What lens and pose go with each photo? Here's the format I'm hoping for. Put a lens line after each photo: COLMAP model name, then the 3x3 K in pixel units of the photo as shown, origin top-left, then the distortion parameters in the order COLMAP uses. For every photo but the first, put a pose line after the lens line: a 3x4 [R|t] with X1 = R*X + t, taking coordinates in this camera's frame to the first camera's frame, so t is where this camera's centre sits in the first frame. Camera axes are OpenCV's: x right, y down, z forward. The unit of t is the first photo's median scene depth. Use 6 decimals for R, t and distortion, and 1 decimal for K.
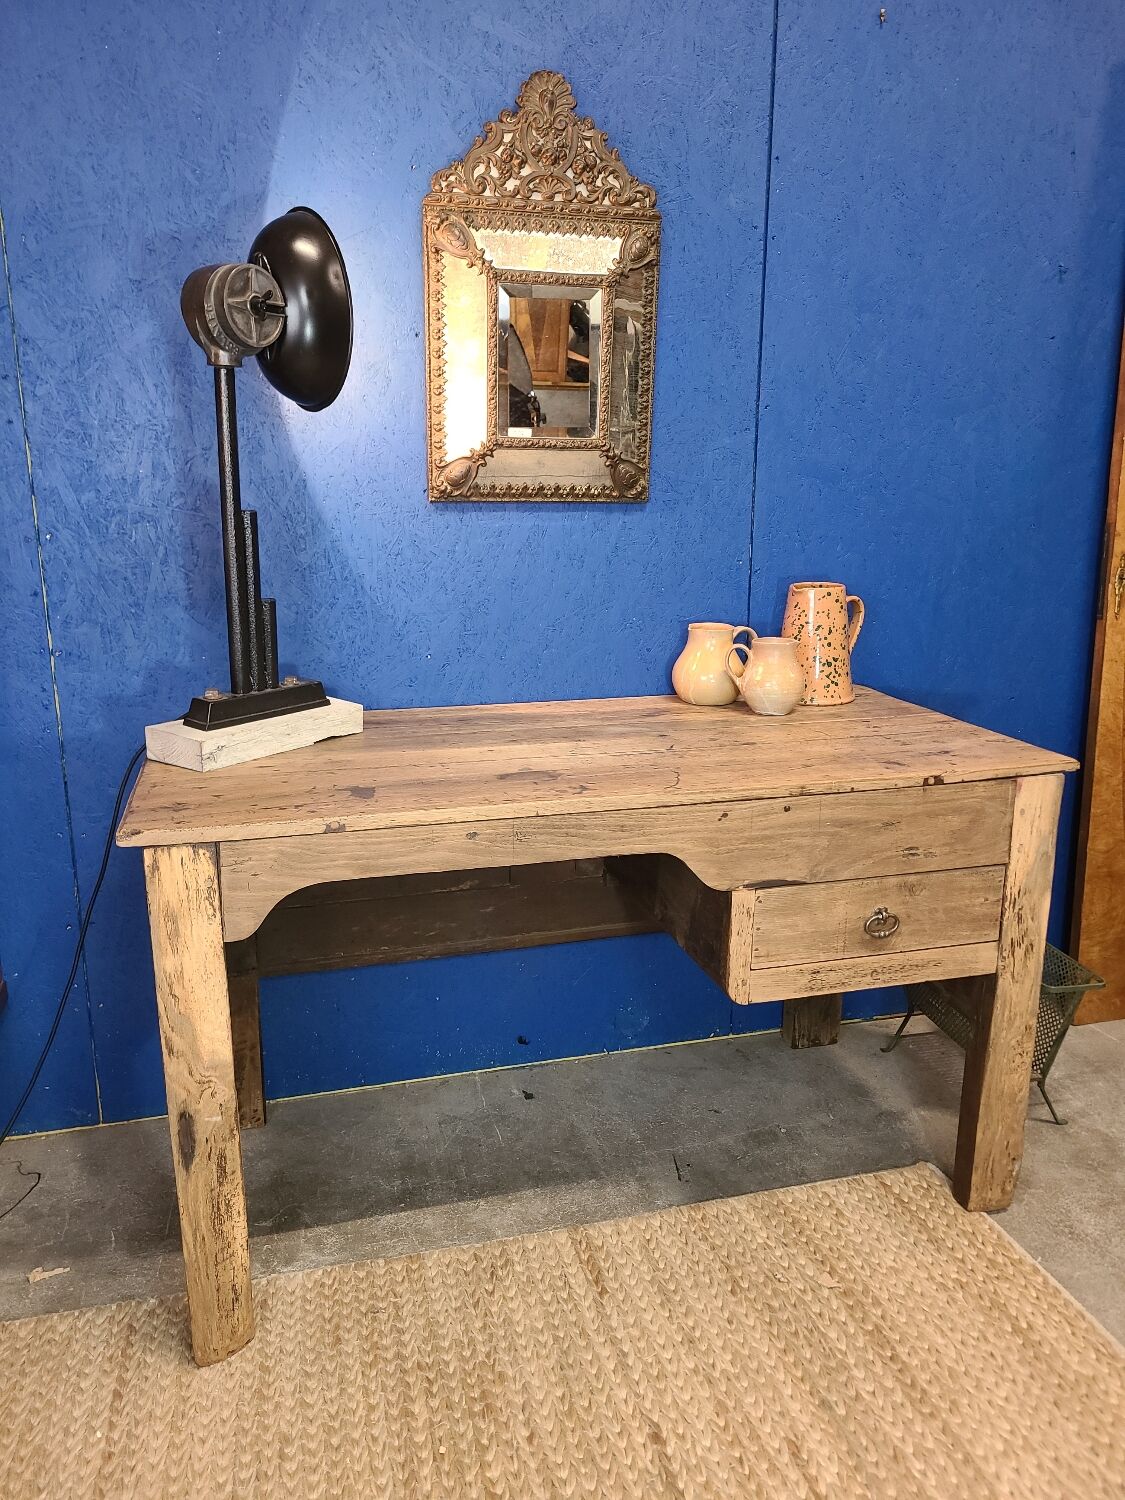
lens RADIAL K [[1129.6, 0, 567.2], [0, 1129.6, 758.2], [0, 0, 1]] dist [0.060934, -0.050464]
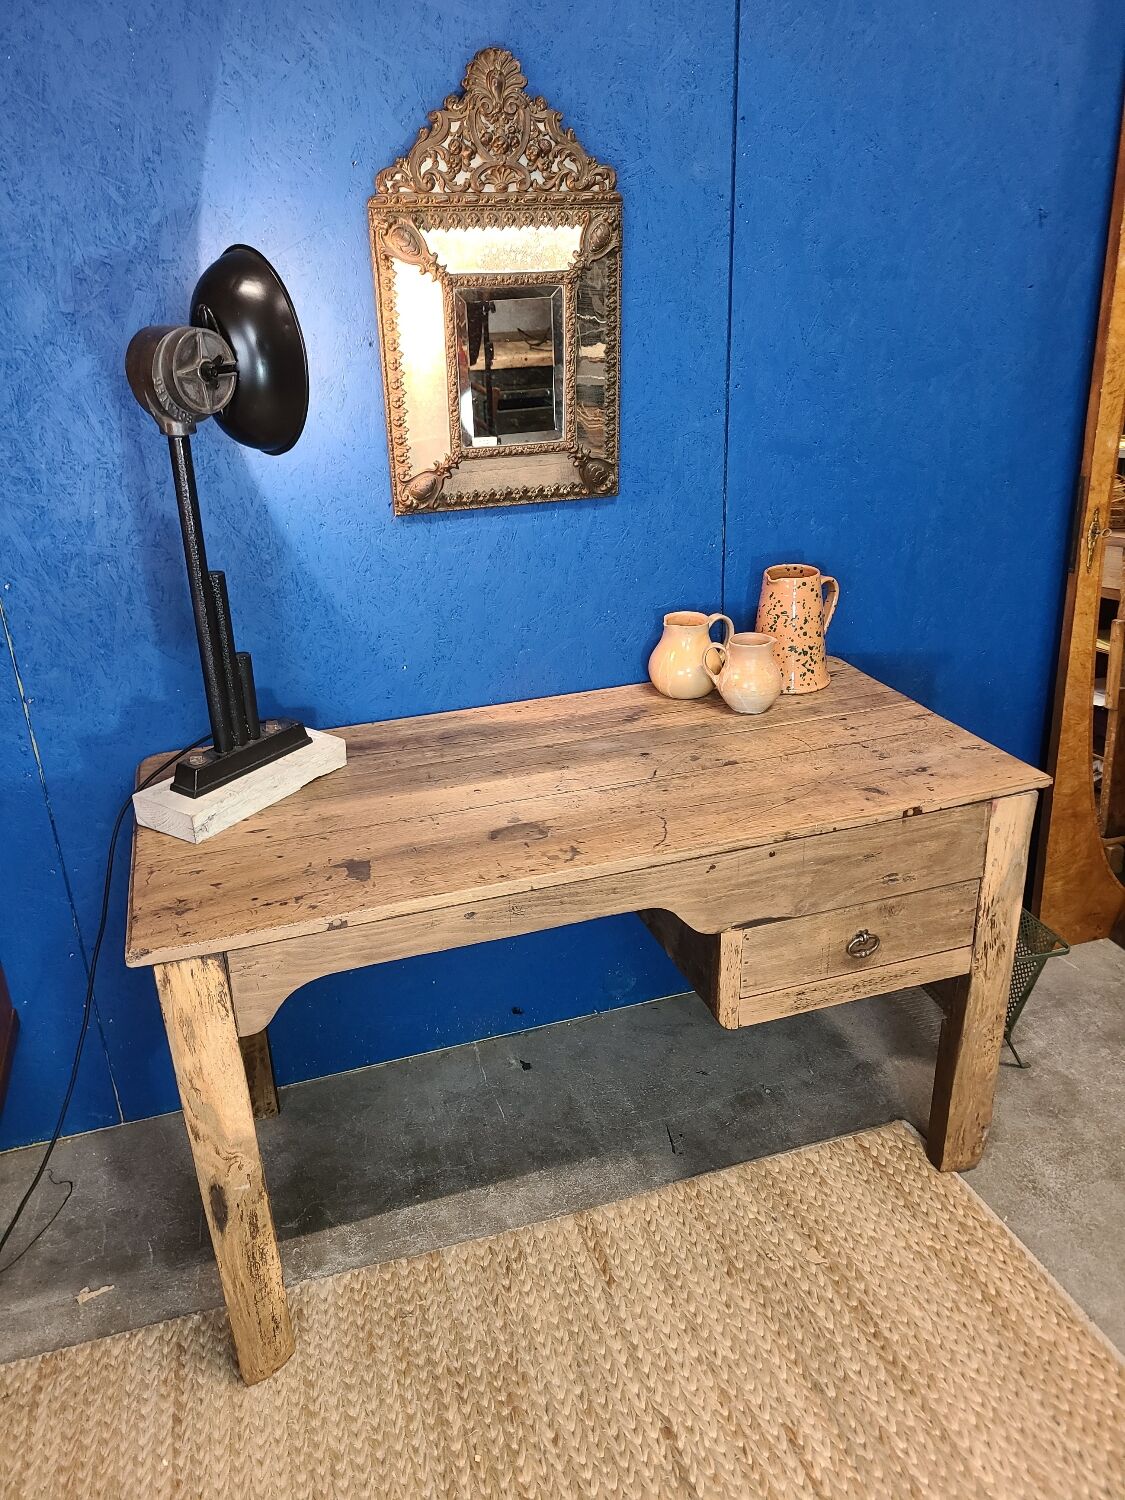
lens RADIAL K [[1129.6, 0, 558.5], [0, 1129.6, 750.9], [0, 0, 1]] dist [0.060934, -0.050464]
pose [[0.998411, -0.051476, 0.022930, -0.017060], [0.047173, 0.986050, 0.159627, -0.207186], [-0.030827, -0.158292, 0.986911, 0.005445]]
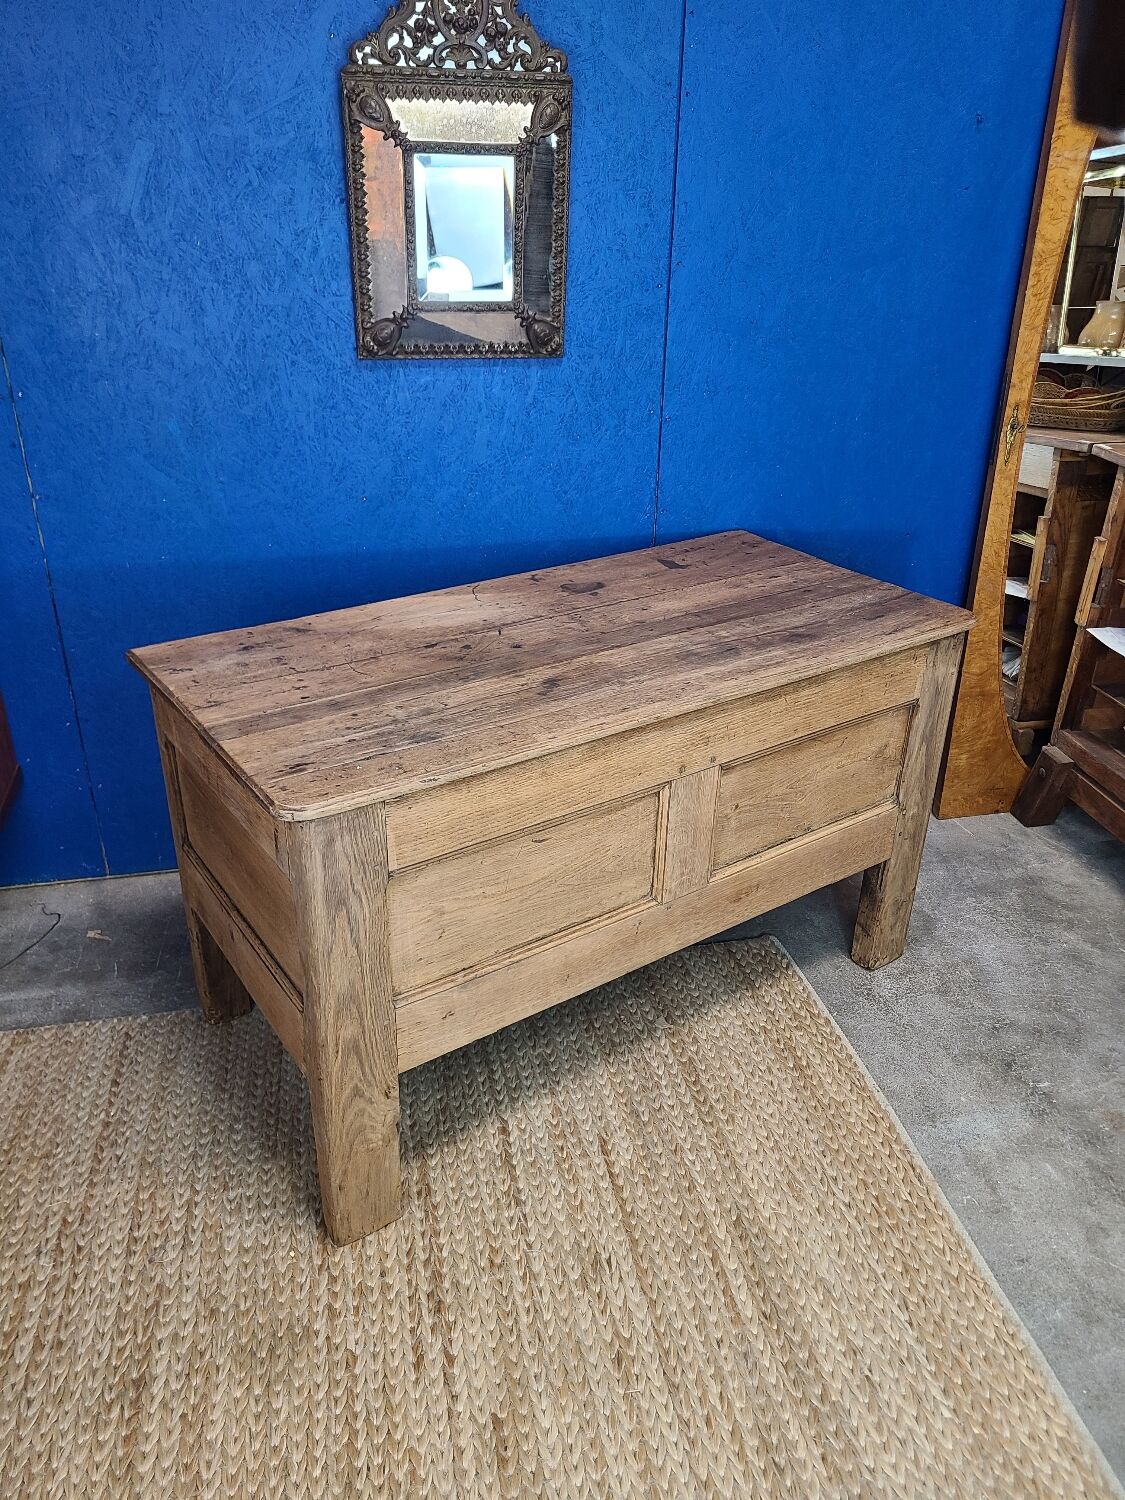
lens RADIAL K [[1129.6, 0, 563.3], [0, 1129.6, 736.3], [0, 0, 1]] dist [0.060934, -0.050464]
pose [[0.998664, 0.034458, -0.038507, 0.156011], [-0.025000, 0.974369, 0.223564, -0.142931], [0.045223, -0.222302, 0.973928, -0.179458]]
